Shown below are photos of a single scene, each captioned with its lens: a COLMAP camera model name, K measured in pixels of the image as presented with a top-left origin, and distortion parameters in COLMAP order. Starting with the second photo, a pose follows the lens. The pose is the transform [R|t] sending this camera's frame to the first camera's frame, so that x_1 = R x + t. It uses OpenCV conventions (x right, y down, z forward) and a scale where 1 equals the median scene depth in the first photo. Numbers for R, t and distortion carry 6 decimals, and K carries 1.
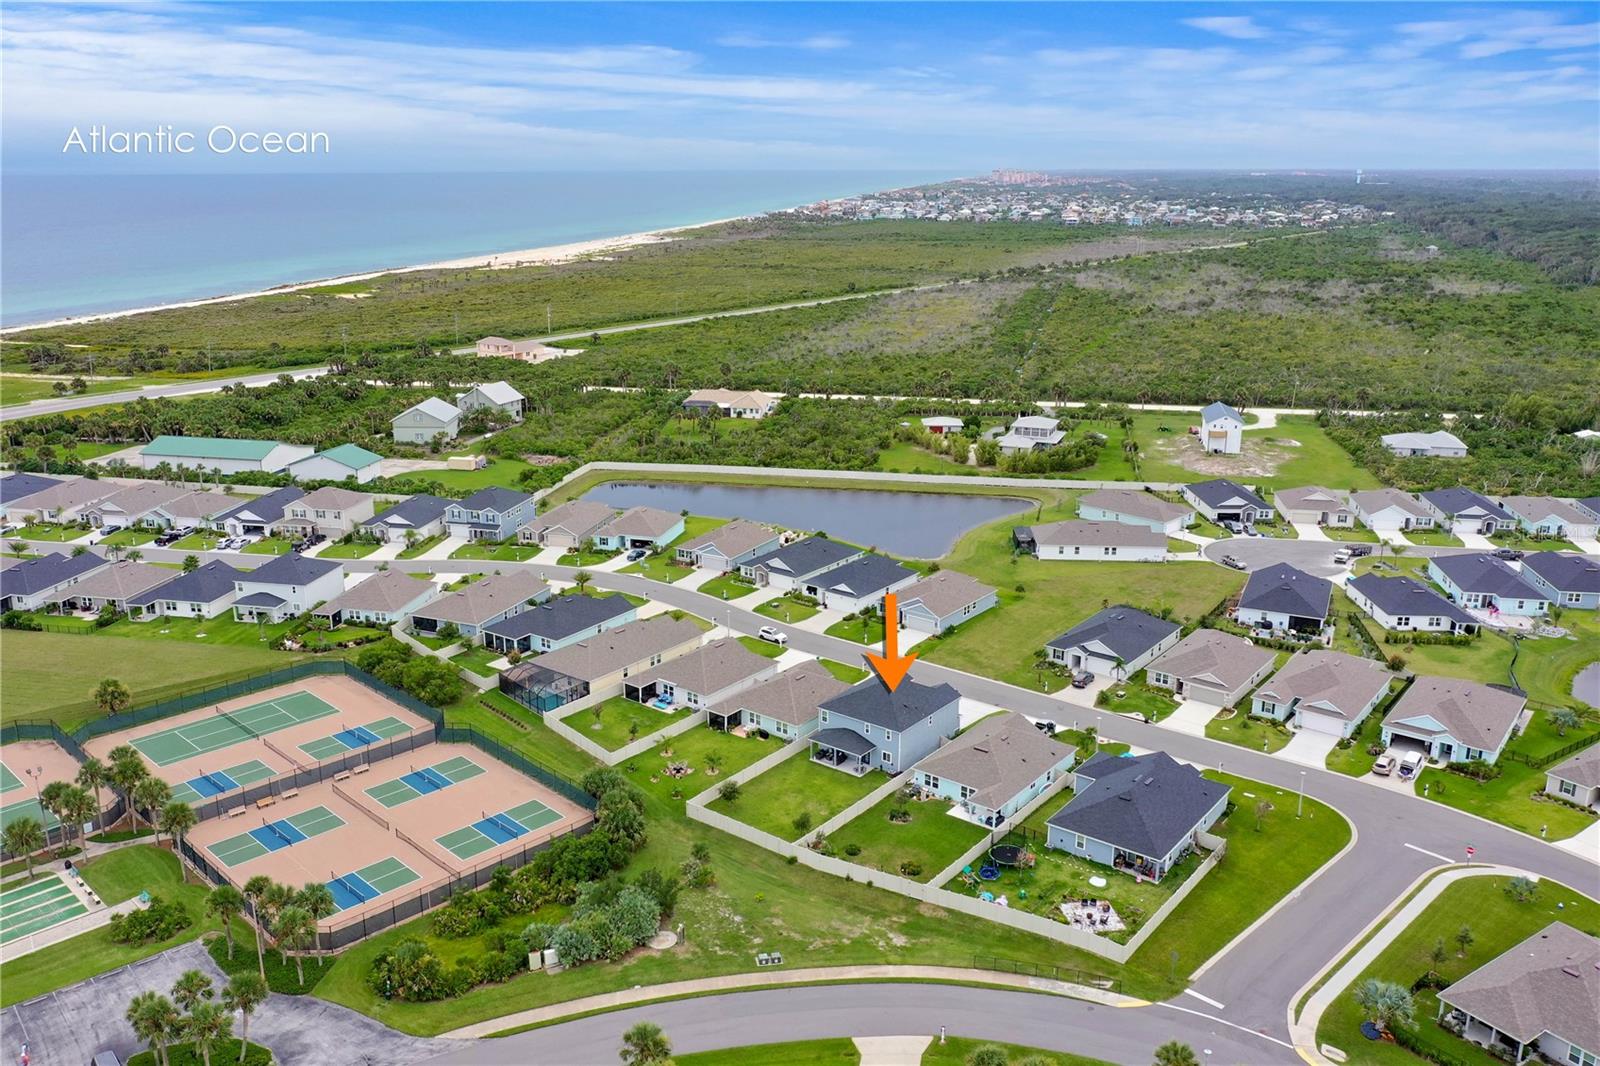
lens RADIAL K [[1297.2, 0, 819.7], [0, 1297.2, 535.8], [0, 0, 1]] dist [0.013204, 0.002059]
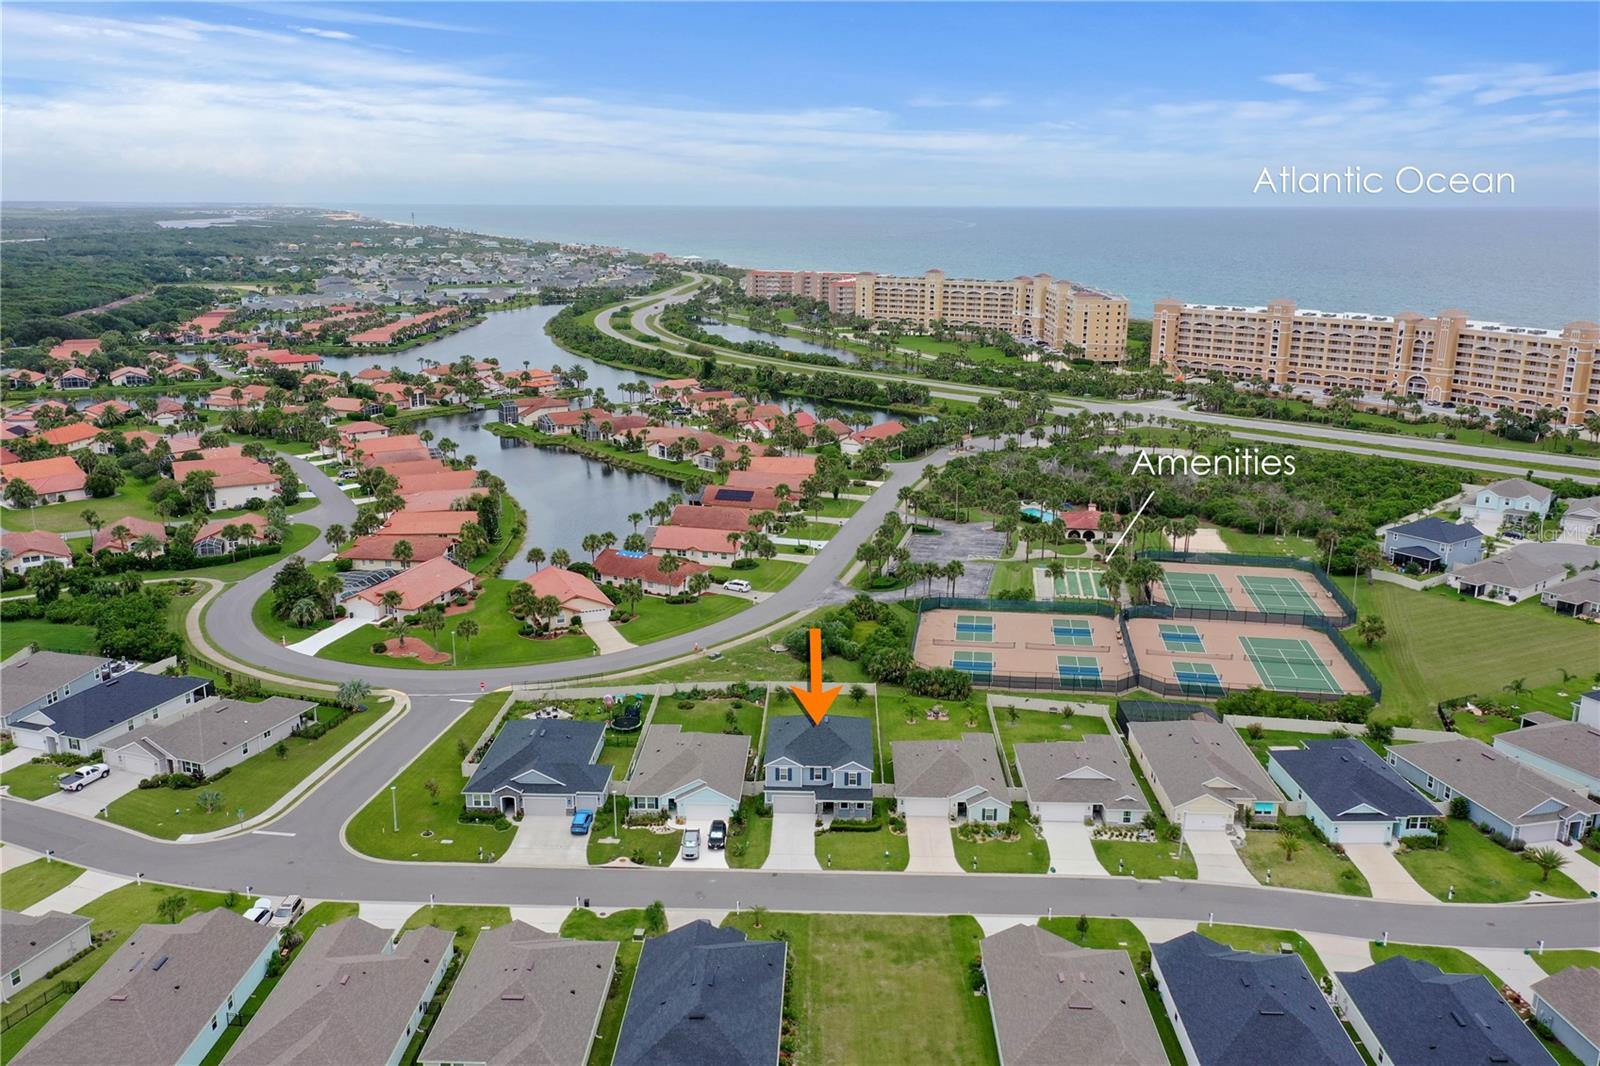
lens RADIAL K [[1280.9, 0, 779.6], [0, 1280.9, 529.8], [0, 0, 1]] dist [0.008547, -0.003054]
pose [[-0.828771, 0.137973, -0.542312, 0.552390], [-0.155883, 0.873842, 0.460543, -0.427372], [0.537438, 0.466222, -0.702707, 1.532823]]
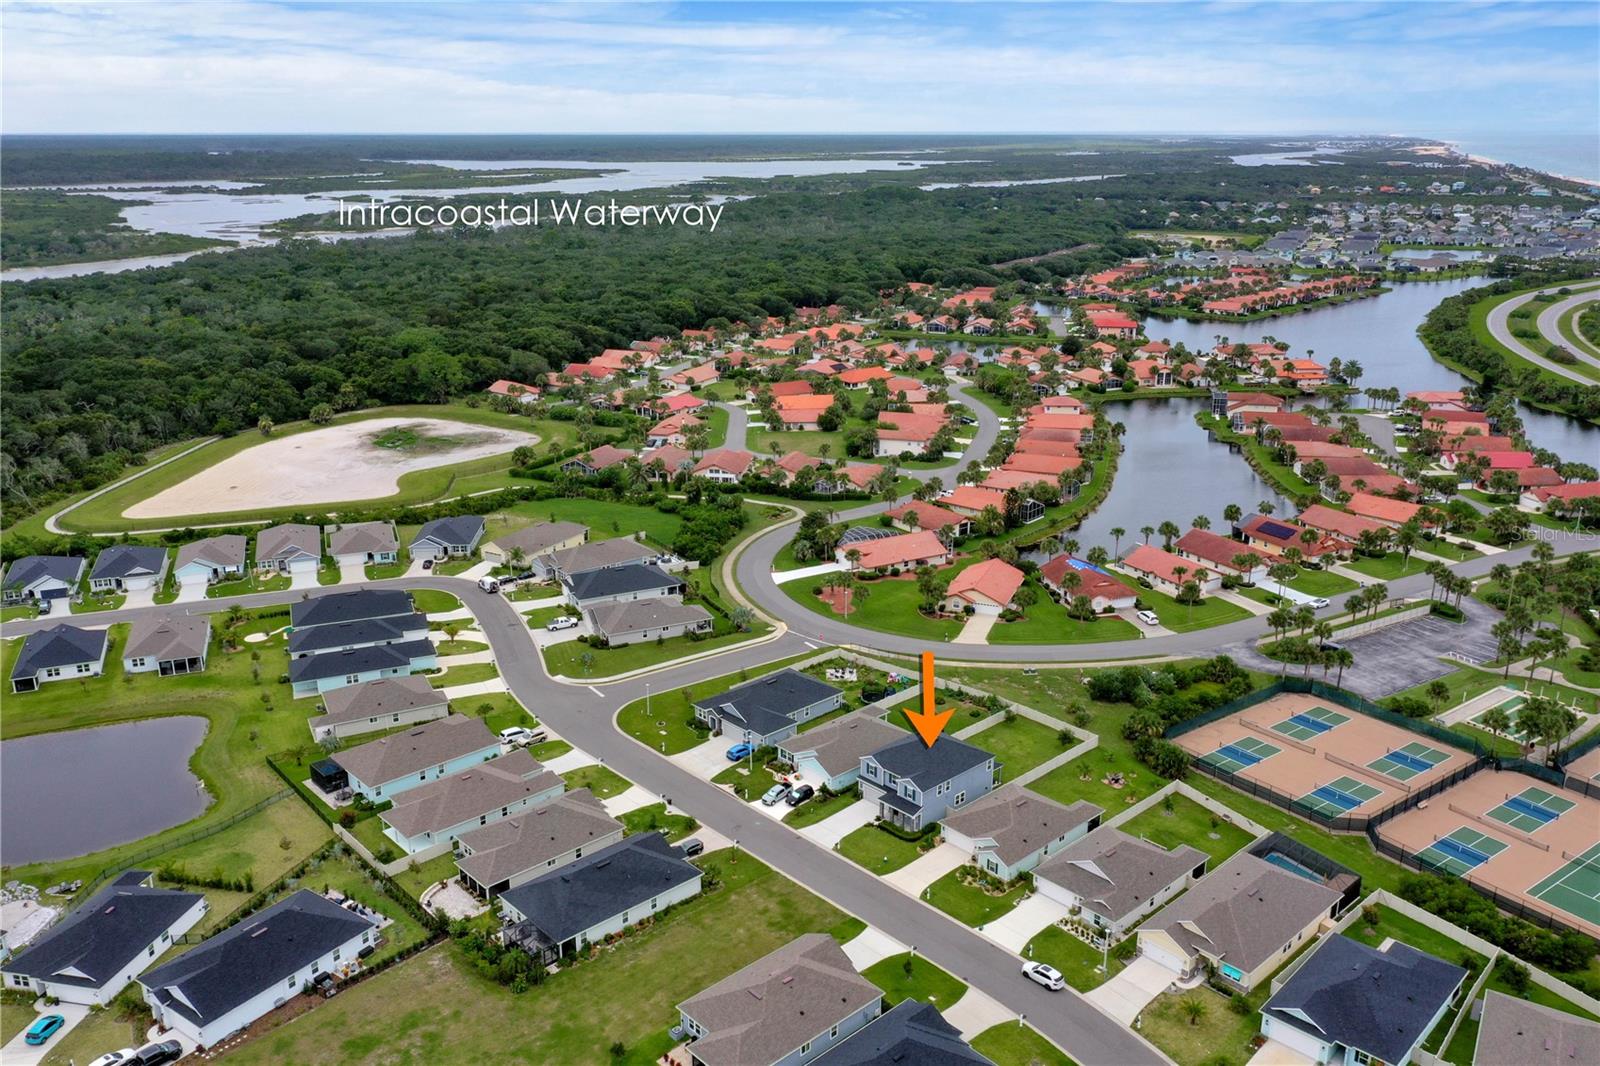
lens RADIAL K [[1280.9, 0, 779.6], [0, 1280.9, 529.8], [0, 0, 1]] dist [0.008547, -0.003054]
pose [[-0.979826, -0.053367, 0.192595, -0.022170], [0.061272, 0.837061, 0.543668, -0.614297], [-0.190228, 0.544501, -0.816904, 1.756941]]
